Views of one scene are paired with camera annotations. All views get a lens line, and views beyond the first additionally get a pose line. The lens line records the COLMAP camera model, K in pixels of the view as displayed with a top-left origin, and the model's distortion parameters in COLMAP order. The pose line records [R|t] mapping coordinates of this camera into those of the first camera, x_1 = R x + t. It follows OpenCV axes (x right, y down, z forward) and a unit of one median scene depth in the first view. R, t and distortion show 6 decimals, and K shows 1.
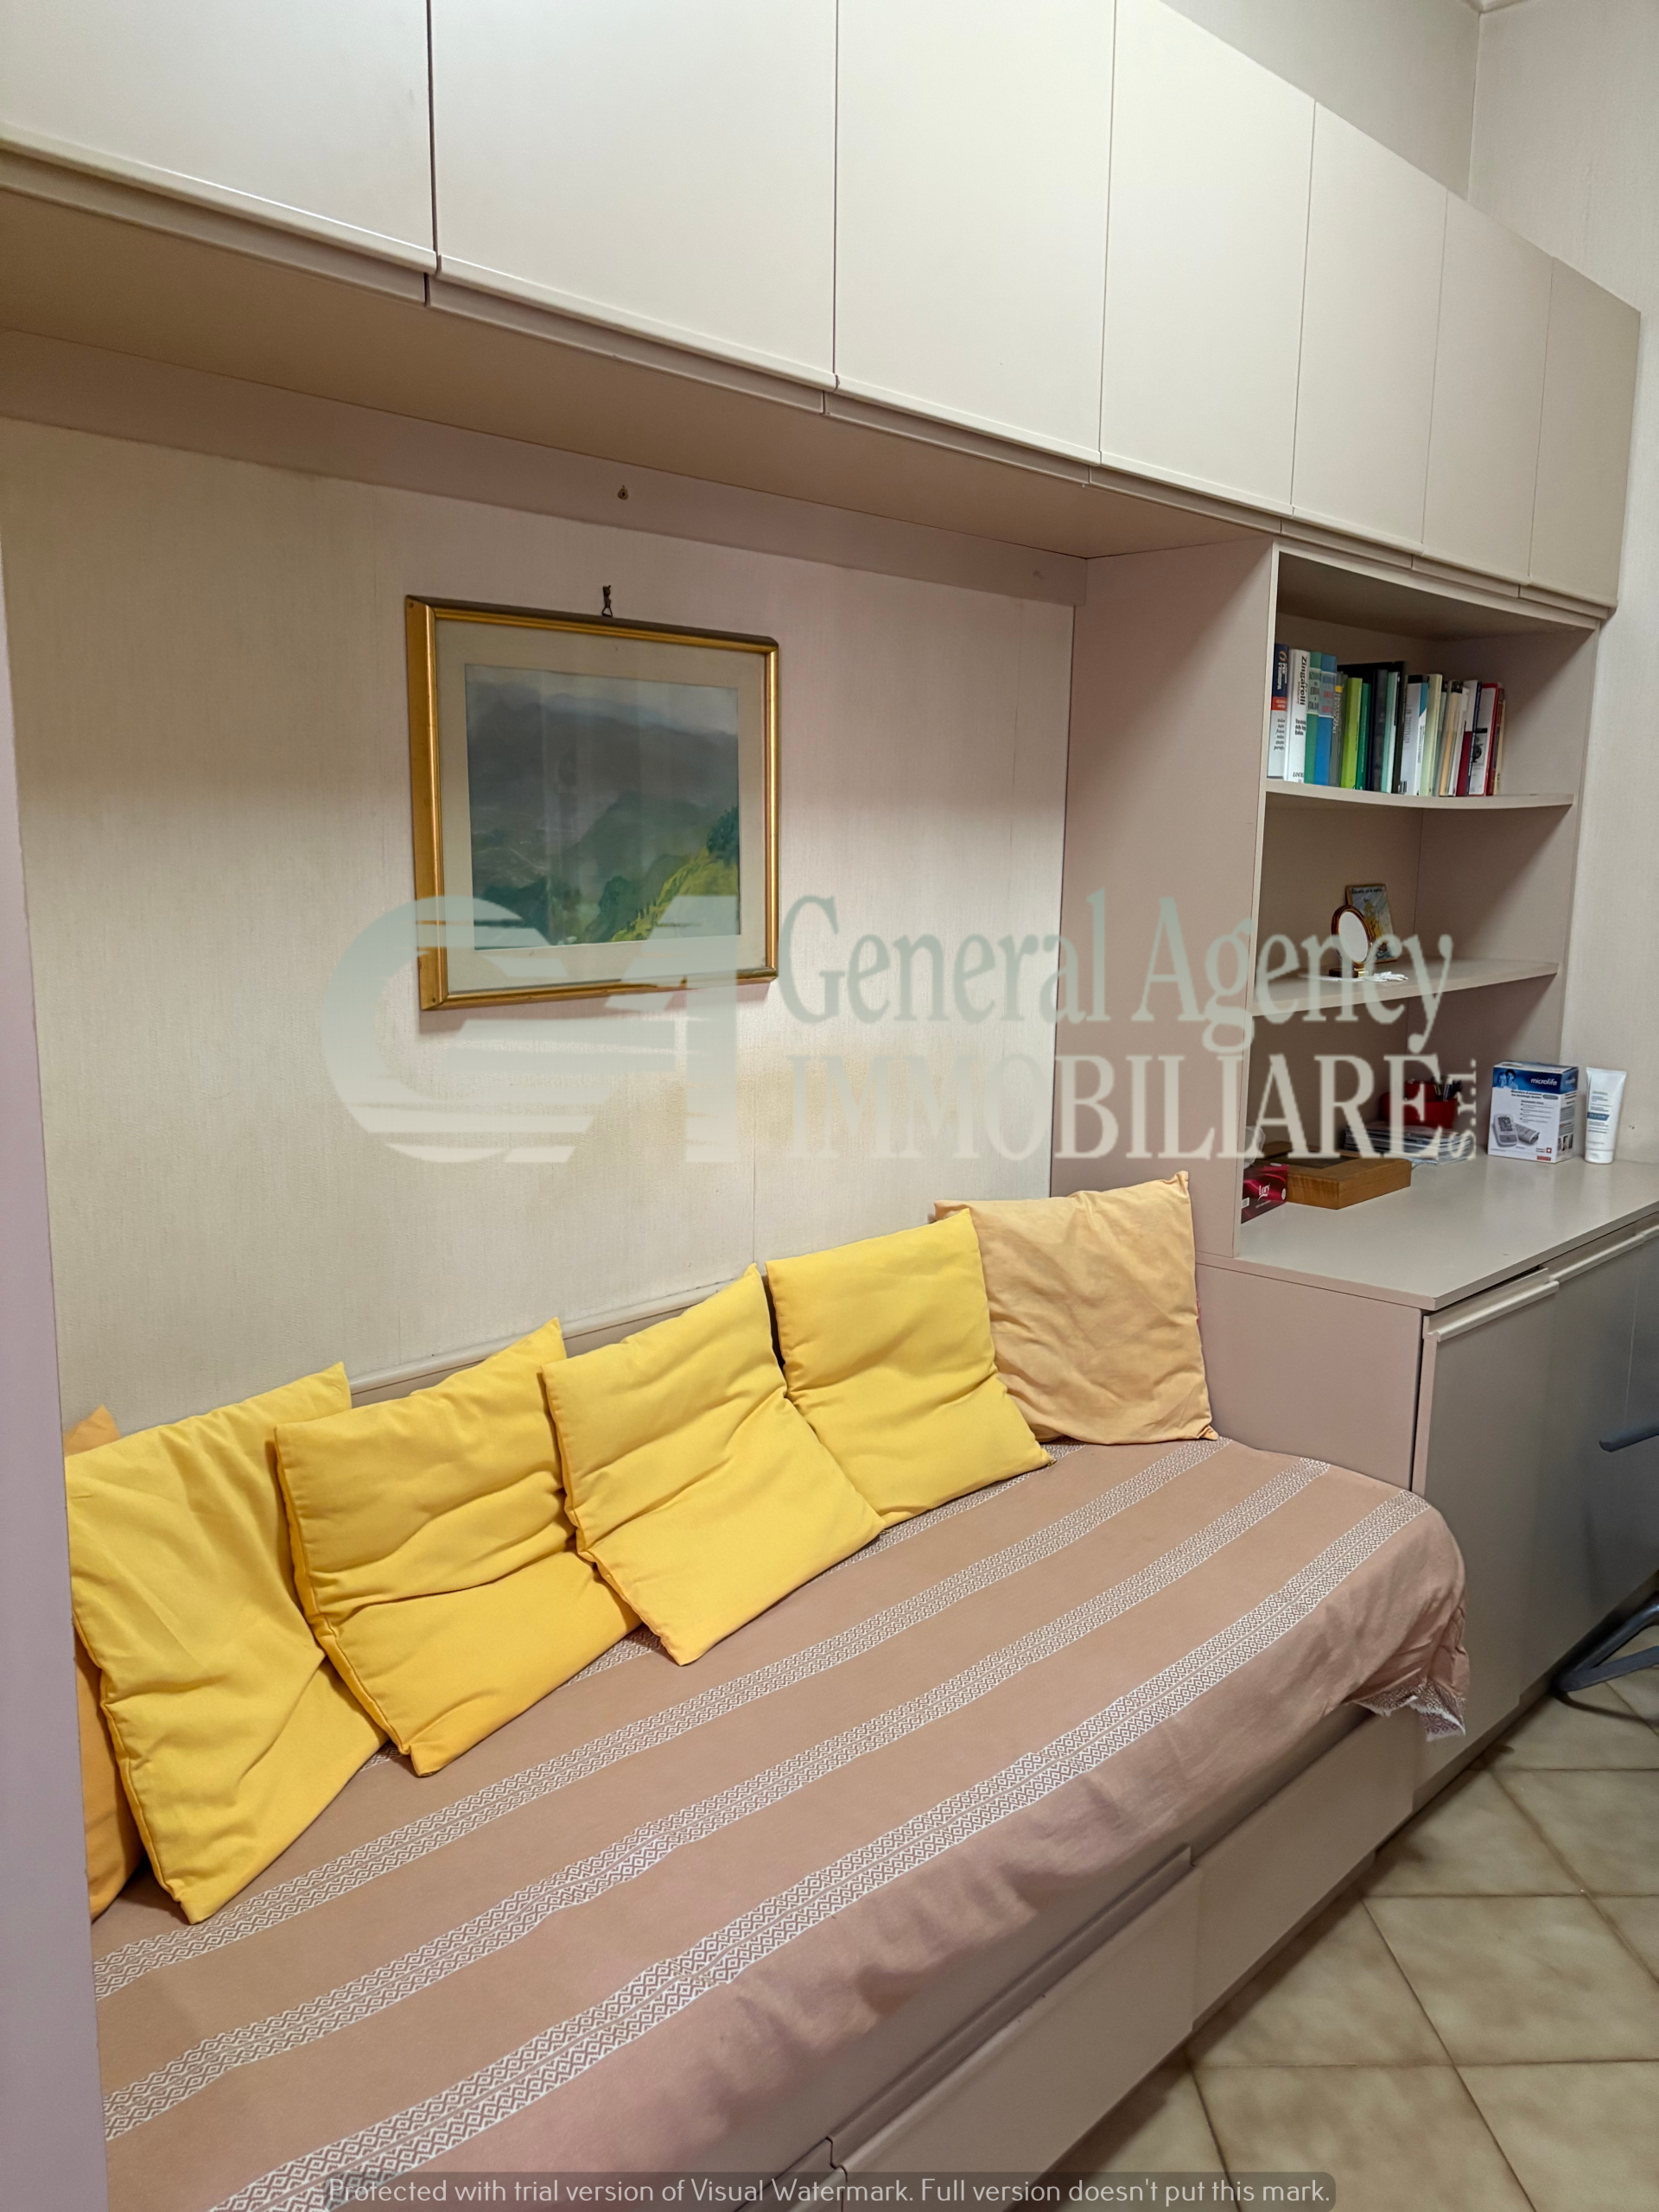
lens RADIAL K [[1668.5, 0, 843.1], [0, 1668.5, 1109.7], [0, 0, 1]] dist [0.030119, -0.008423]
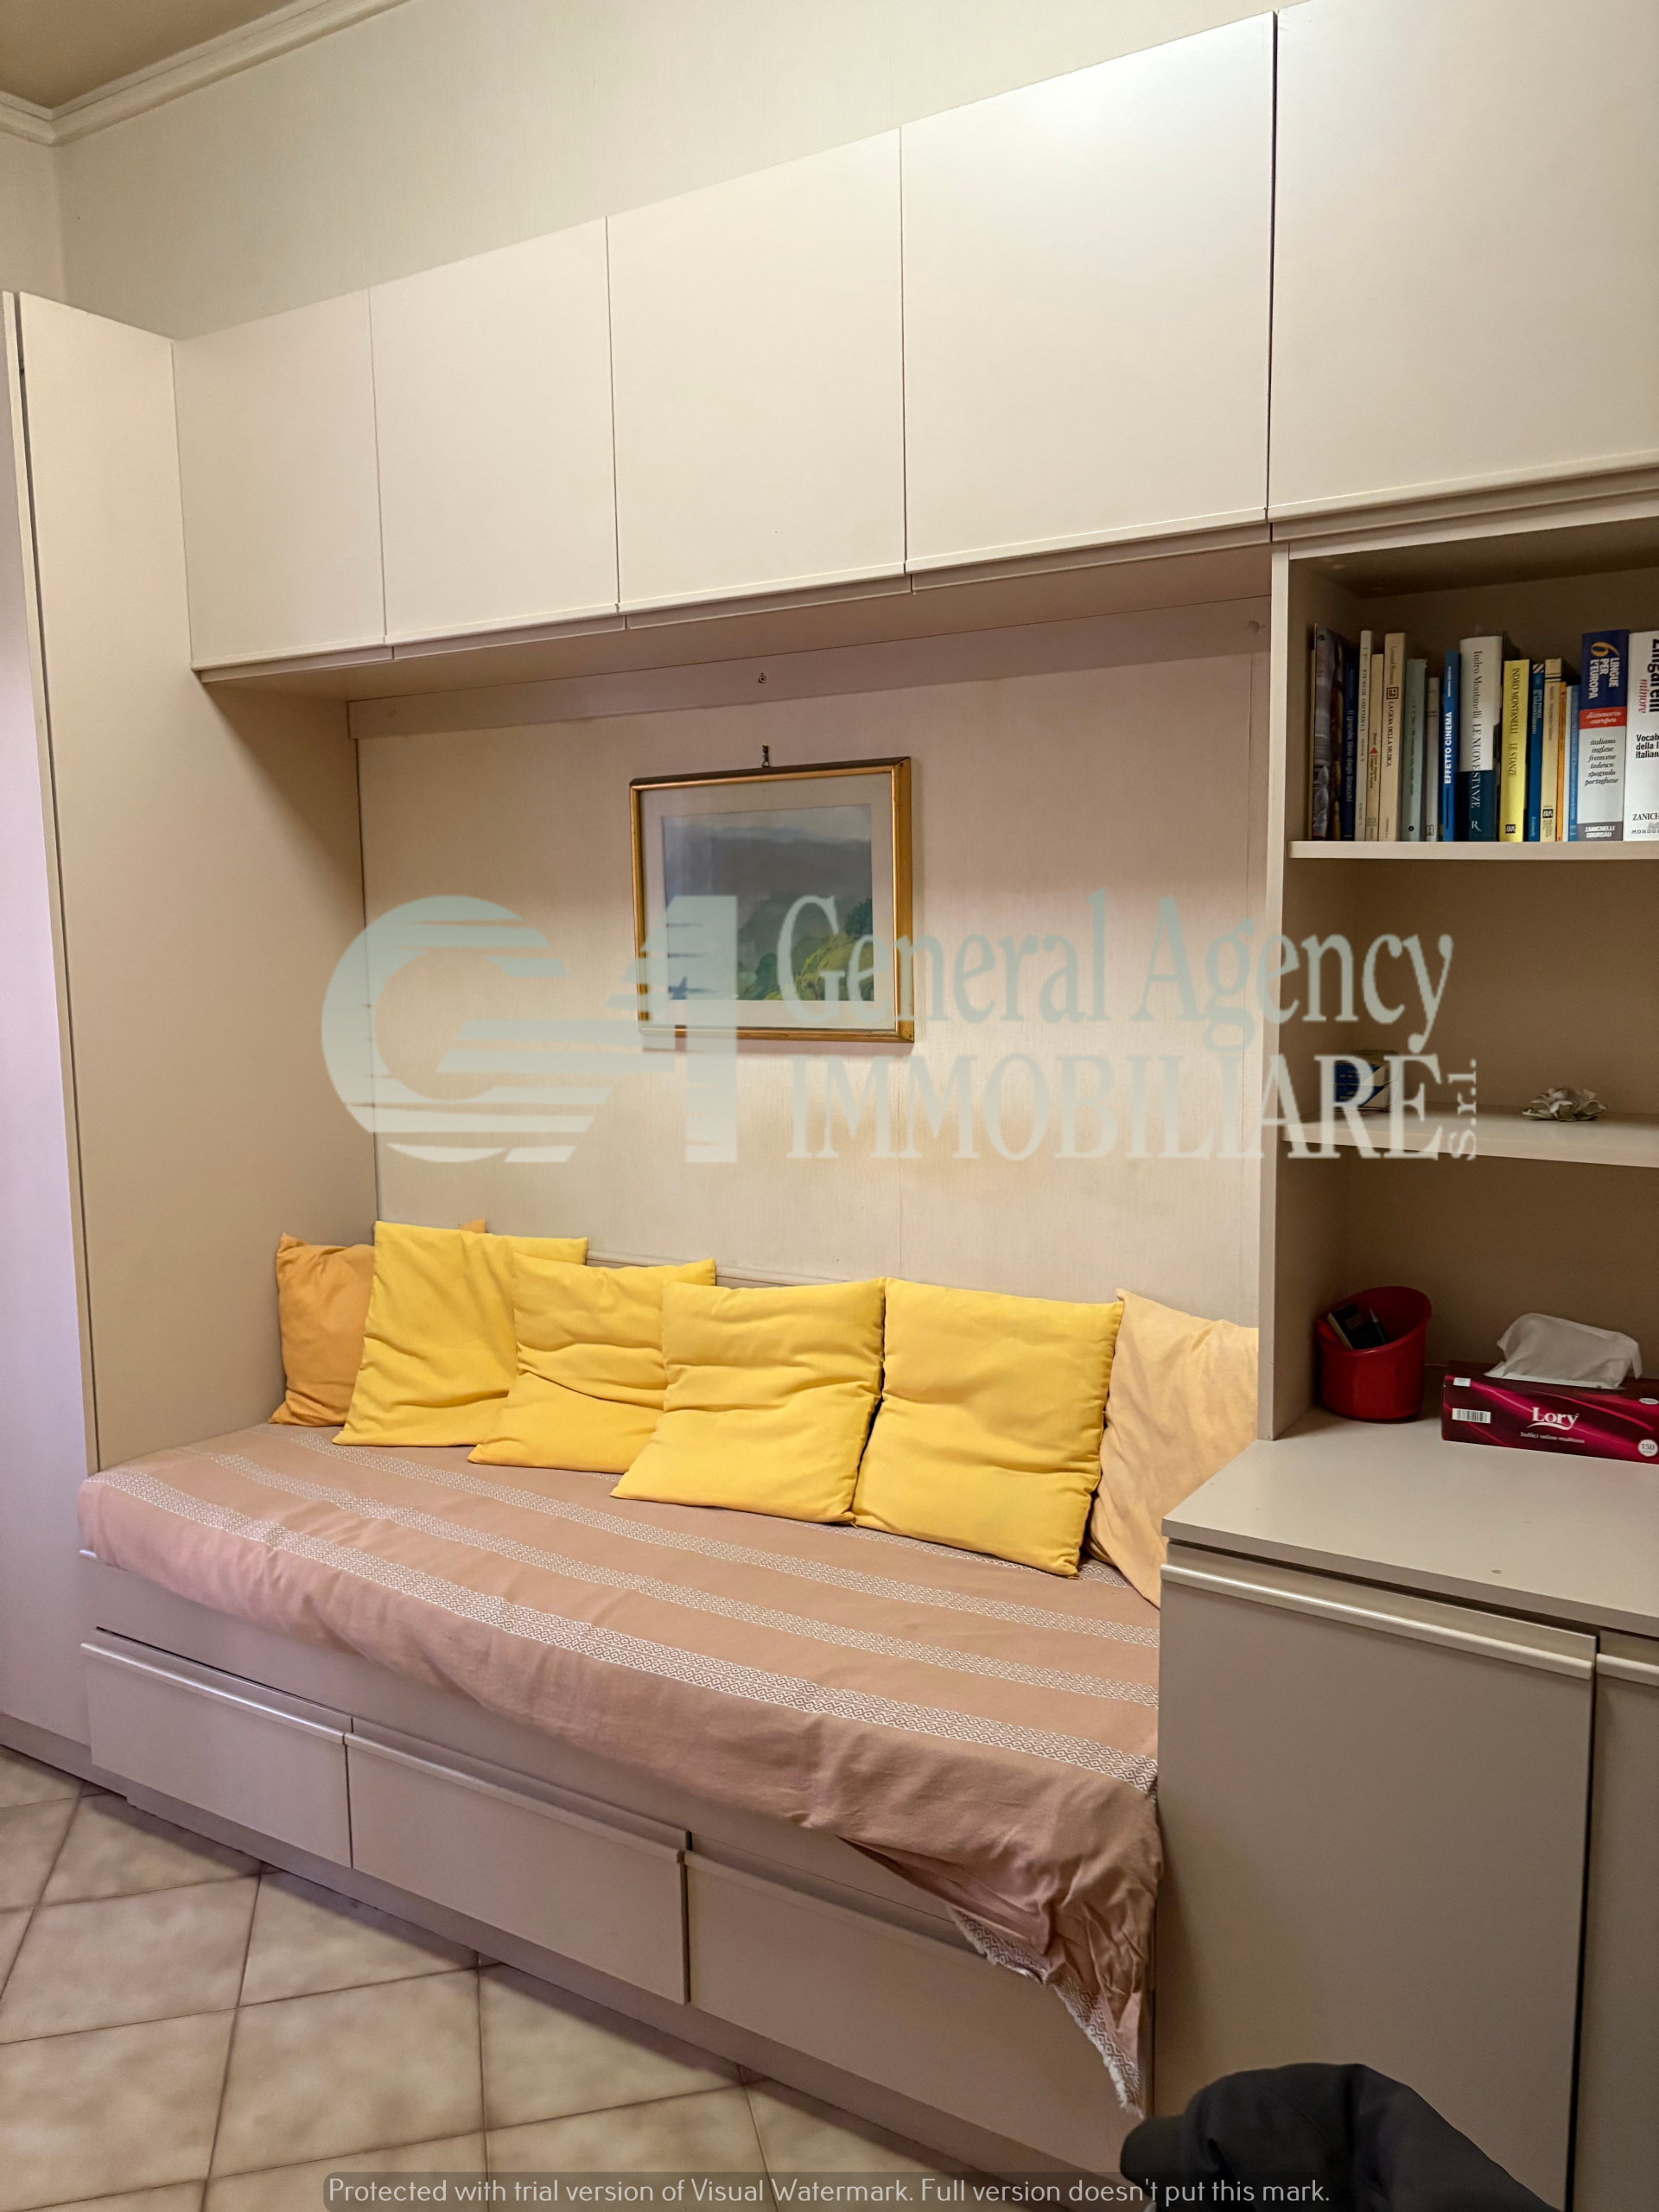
lens RADIAL K [[1668.5, 0, 843.1], [0, 1668.5, 1105.5], [0, 0, 1]] dist [0.030119, -0.008423]
pose [[0.195833, 0.099425, -0.975584, 1.229172], [-0.144920, 0.986858, 0.071484, -0.123599], [0.969870, 0.127383, 0.207668, 0.795282]]
